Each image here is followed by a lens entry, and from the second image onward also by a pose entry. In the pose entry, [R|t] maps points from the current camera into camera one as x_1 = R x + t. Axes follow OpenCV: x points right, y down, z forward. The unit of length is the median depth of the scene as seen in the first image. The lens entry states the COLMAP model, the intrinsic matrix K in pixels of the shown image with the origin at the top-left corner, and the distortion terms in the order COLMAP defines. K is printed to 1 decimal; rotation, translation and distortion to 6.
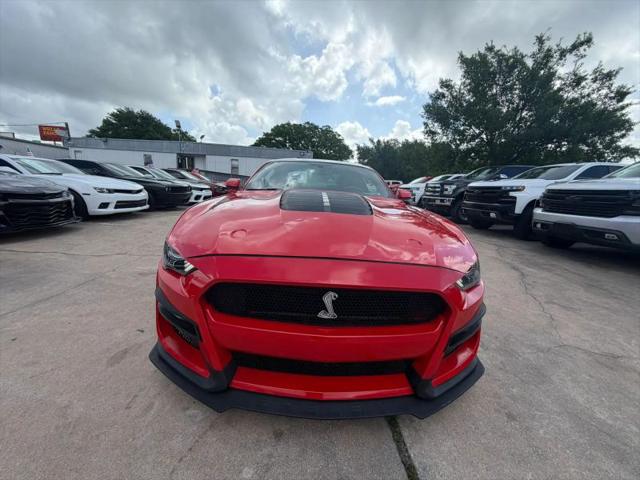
lens RADIAL K [[257.2, 0, 317.8], [0, 257.2, 239.2], [0, 0, 1]] dist [0.000310, -0.000324]
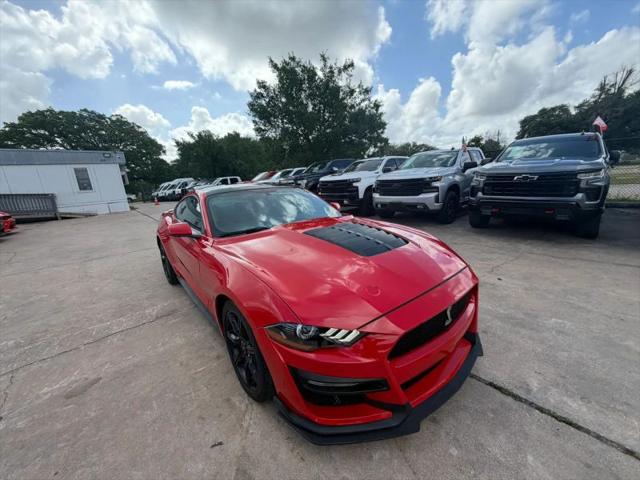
lens RADIAL K [[255.9, 0, 318.8], [0, 255.9, 238.1], [0, 0, 1]] dist [0.000821, 0.000122]
pose [[0.783934, -0.244036, 0.570870, -0.109705], [0.226566, 0.968544, 0.102907, -0.042455], [-0.578026, 0.048668, 0.814566, 0.018706]]
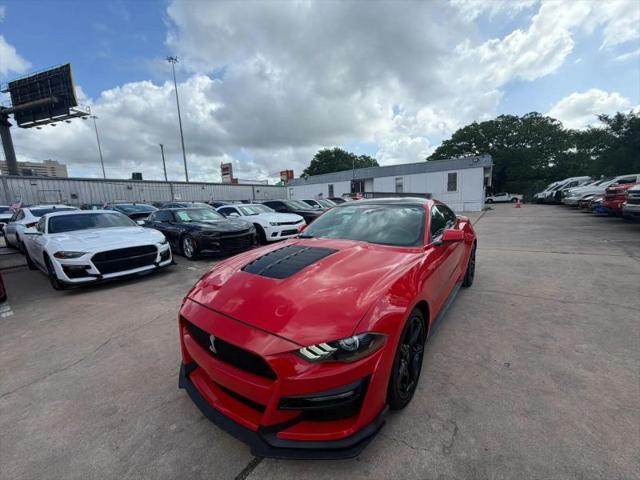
lens RADIAL K [[257.1, 0, 319.0], [0, 257.1, 243.6], [0, 0, 1]] dist [0.000412, 0.000019]
pose [[0.779684, 0.011358, -0.626070, 0.125558], [-0.032687, 0.999211, -0.022580, -0.026306], [0.625319, 0.038070, 0.779440, 0.016794]]
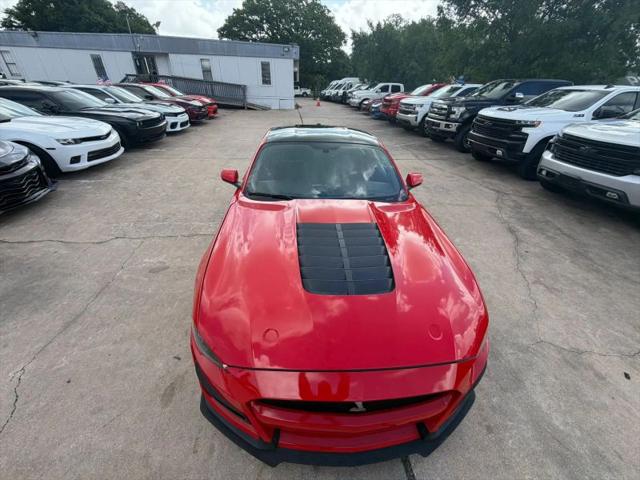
lens RADIAL K [[257.8, 0, 318.0], [0, 257.8, 240.8], [0, 0, 1]] dist [-0.000848, -0.000154]
pose [[0.998776, -0.040818, 0.027931, -0.012707], [0.028533, 0.936794, 0.348715, -0.073678], [-0.040400, -0.347491, 0.936813, 0.014831]]
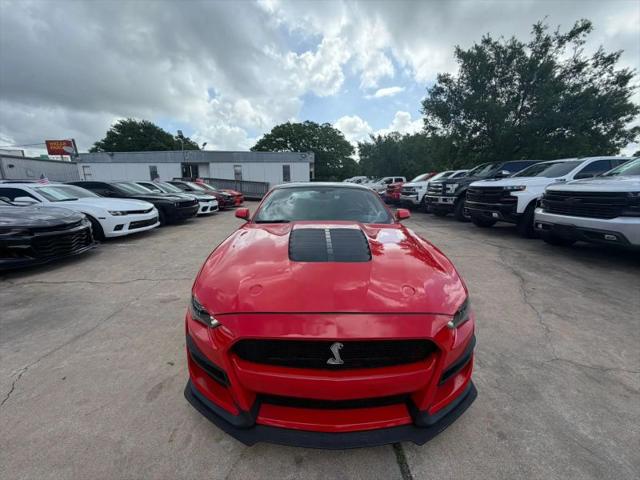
lens RADIAL K [[257.5, 0, 317.5], [0, 257.5, 238.5], [0, 0, 1]] dist [-0.001179, -0.000003]
pose [[0.998316, -0.052707, -0.024214, 0.001260], [0.052922, 0.998564, 0.008324, -0.024660], [0.023741, -0.009591, 0.999672, -0.015494]]
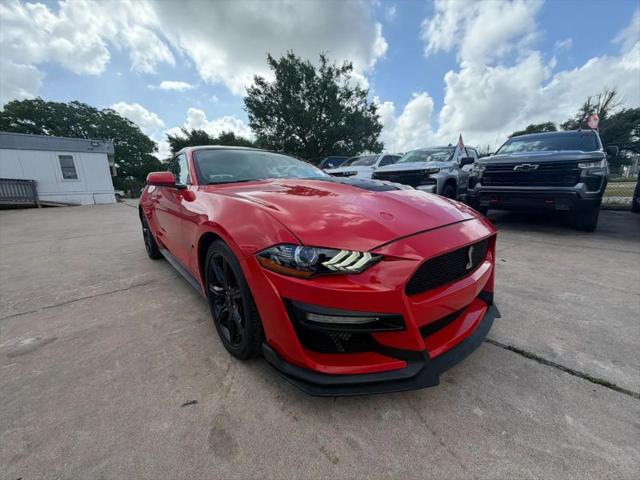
lens RADIAL K [[256.4, 0, 319.0], [0, 256.4, 236.8], [0, 0, 1]] dist [0.000480, -0.000117]
pose [[0.771886, -0.198762, 0.603892, -0.110576], [0.188530, 0.978709, 0.081151, -0.007718], [-0.607164, 0.051212, 0.792925, 0.038377]]
